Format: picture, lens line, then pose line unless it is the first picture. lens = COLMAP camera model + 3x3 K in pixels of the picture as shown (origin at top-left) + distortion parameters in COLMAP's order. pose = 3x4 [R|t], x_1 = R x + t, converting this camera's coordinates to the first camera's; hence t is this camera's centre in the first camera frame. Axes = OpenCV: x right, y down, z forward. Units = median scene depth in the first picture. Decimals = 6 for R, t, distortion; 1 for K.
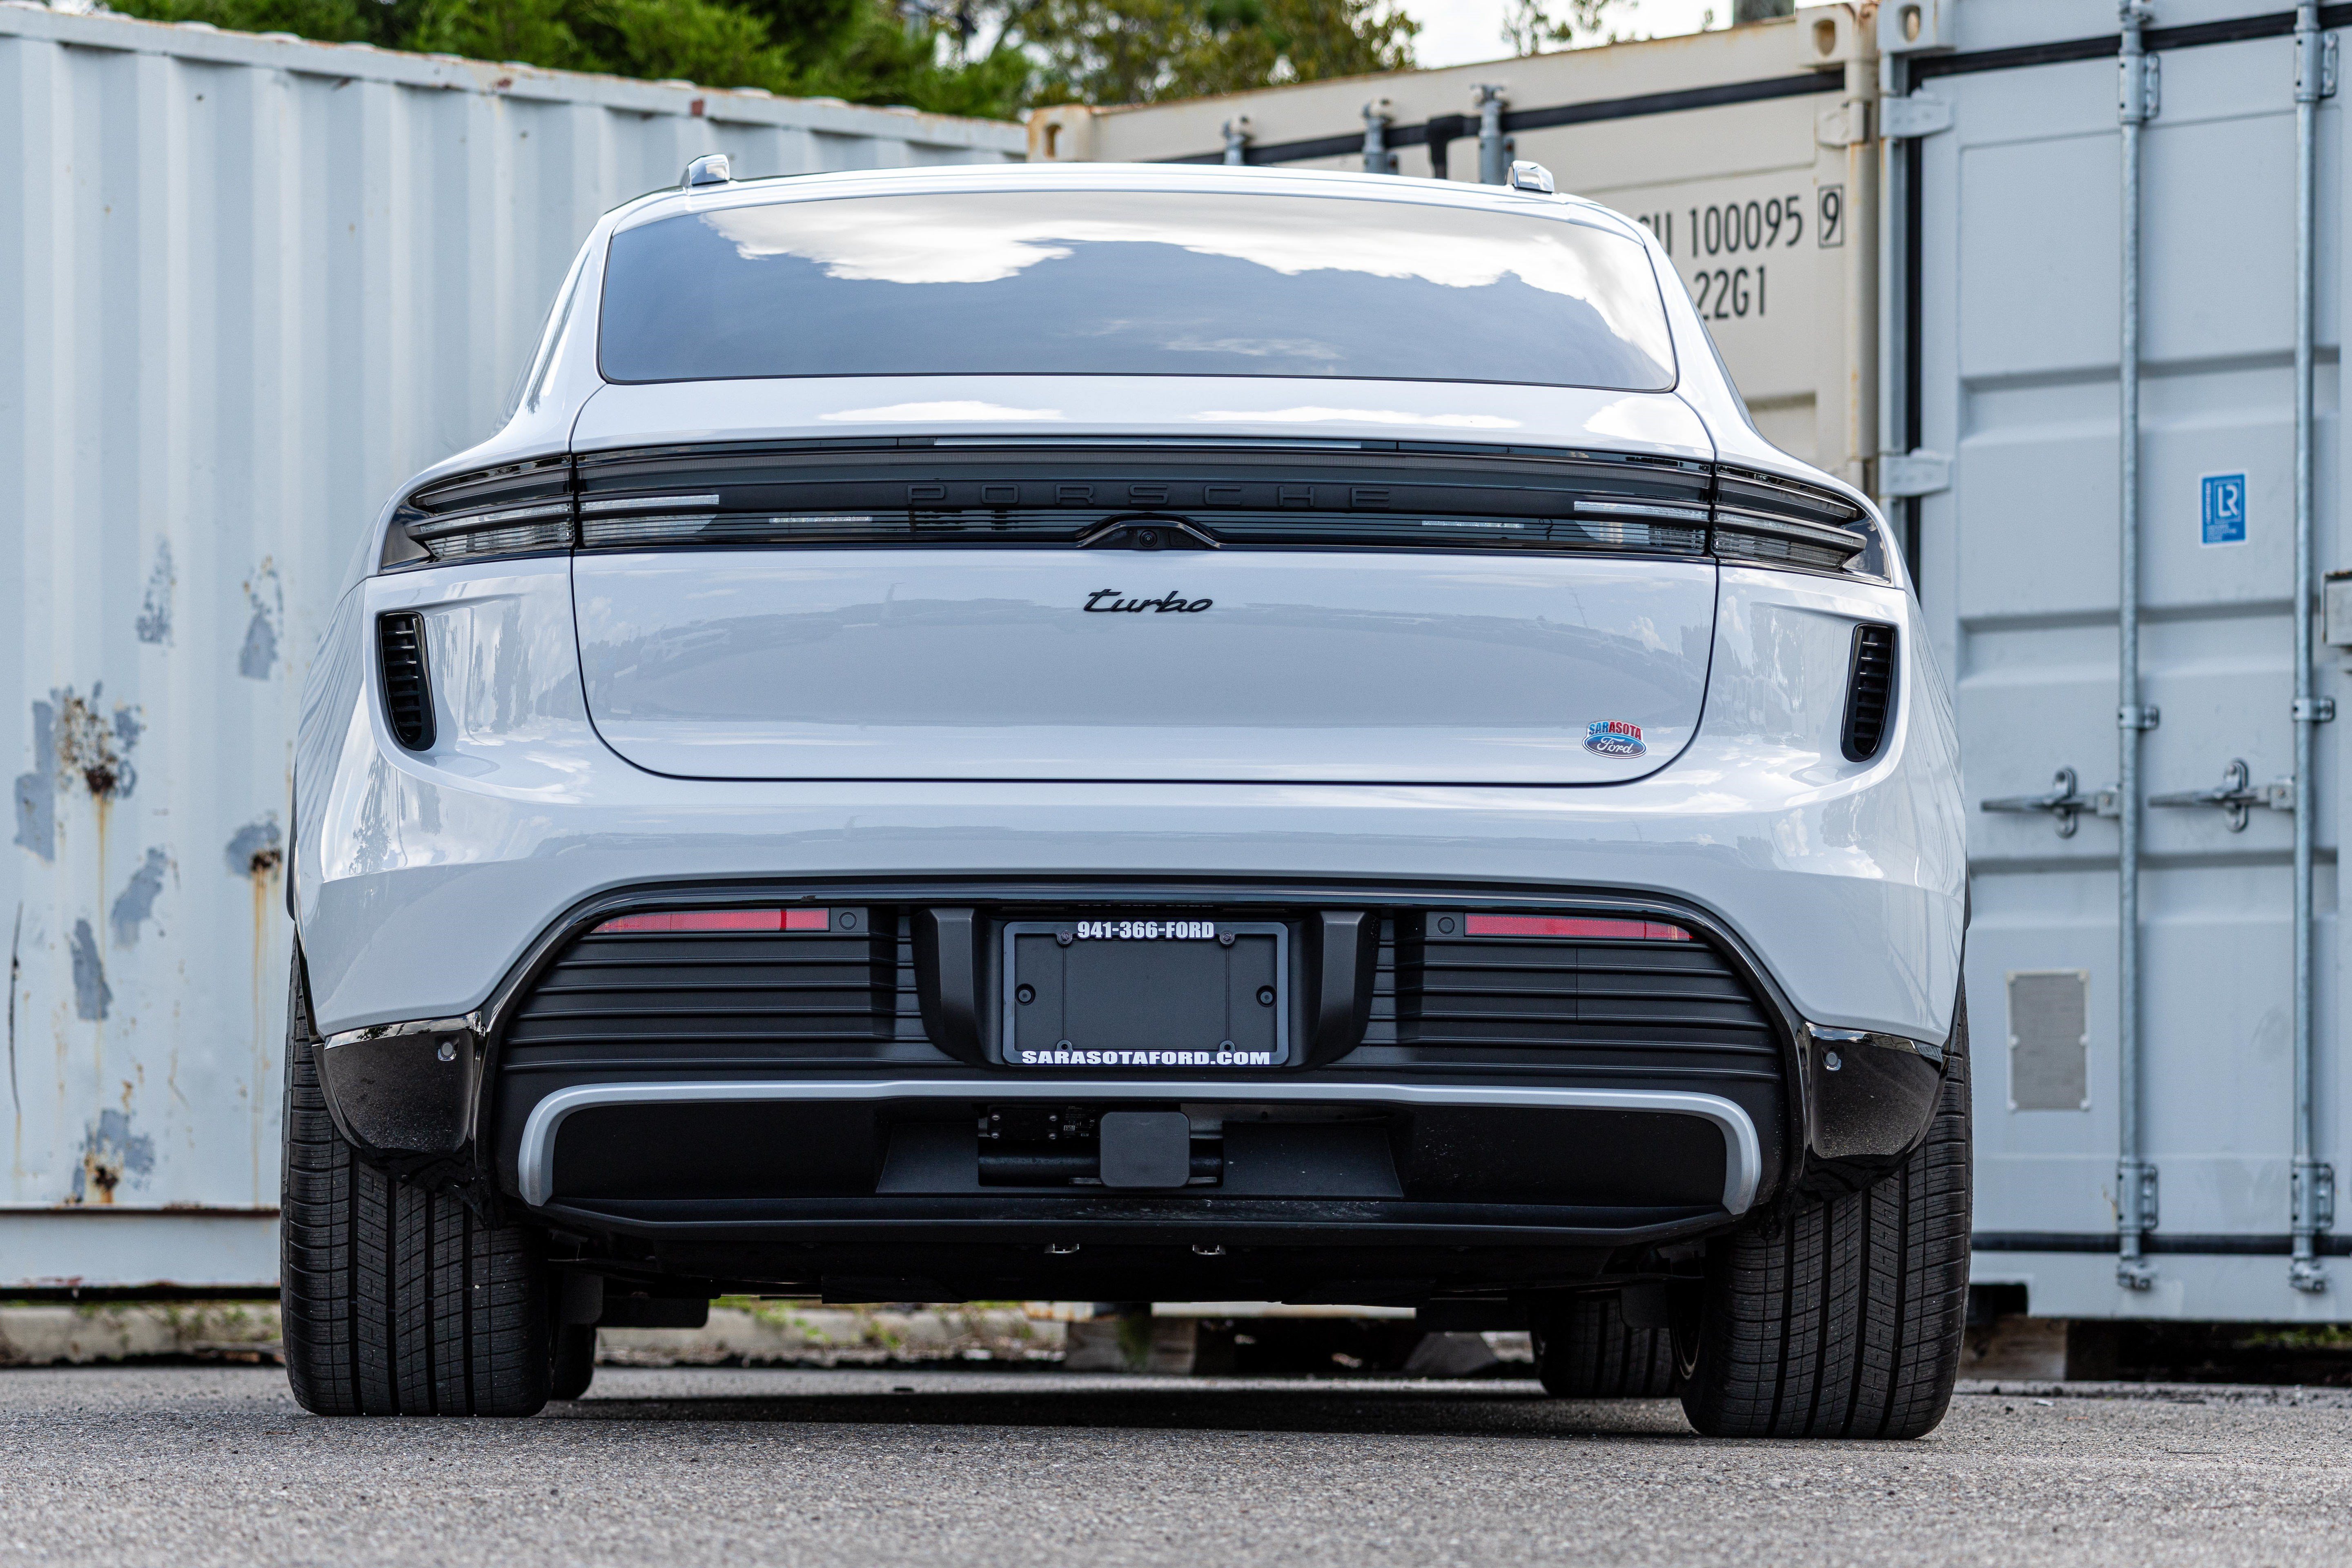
lens RADIAL K [[8844.0, 0, 1176.4], [0, 8844.0, 786.6], [0, 0, 1]] dist [-0.025440, 0.000000]
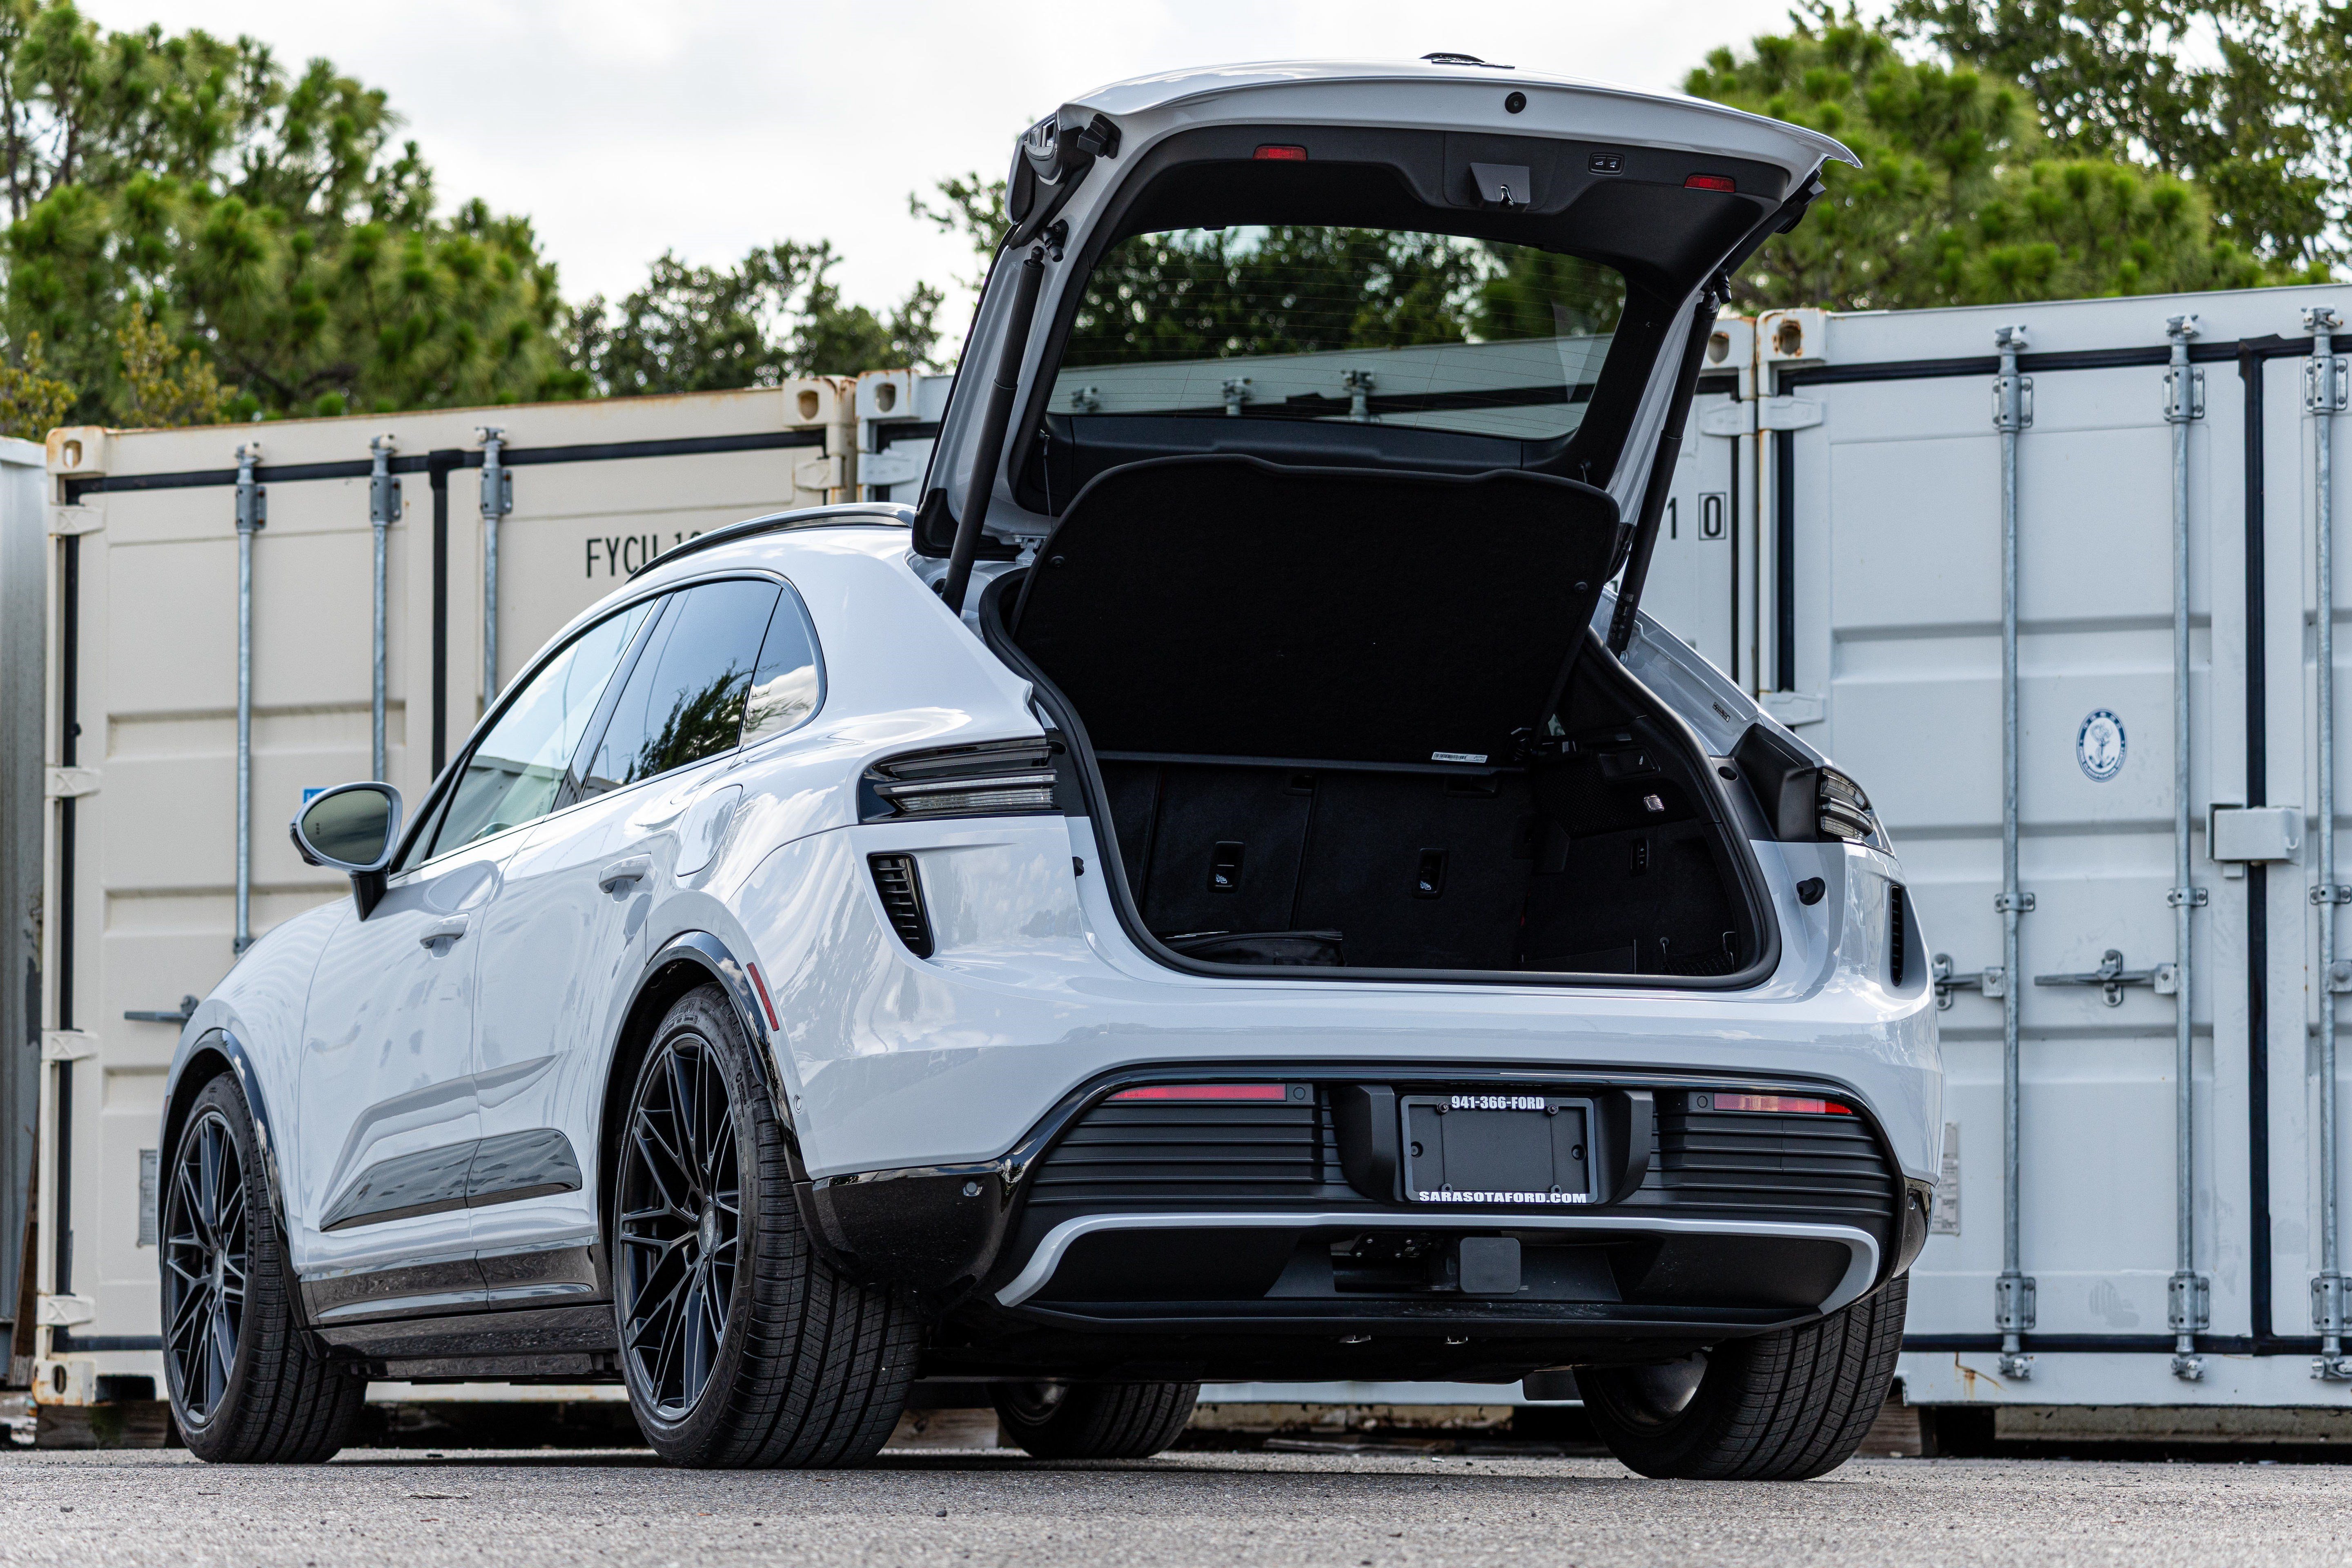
lens RADIAL K [[7322.3, 0, 1175.5], [0, 7322.3, 782.3], [0, 0, 1]] dist [-0.014385, 0.000000]
pose [[0.943654, 0.025523, 0.329949, -0.412405], [-0.016819, 0.999432, -0.029207, 0.000767], [-0.330507, 0.022012, 0.943547, -0.039835]]
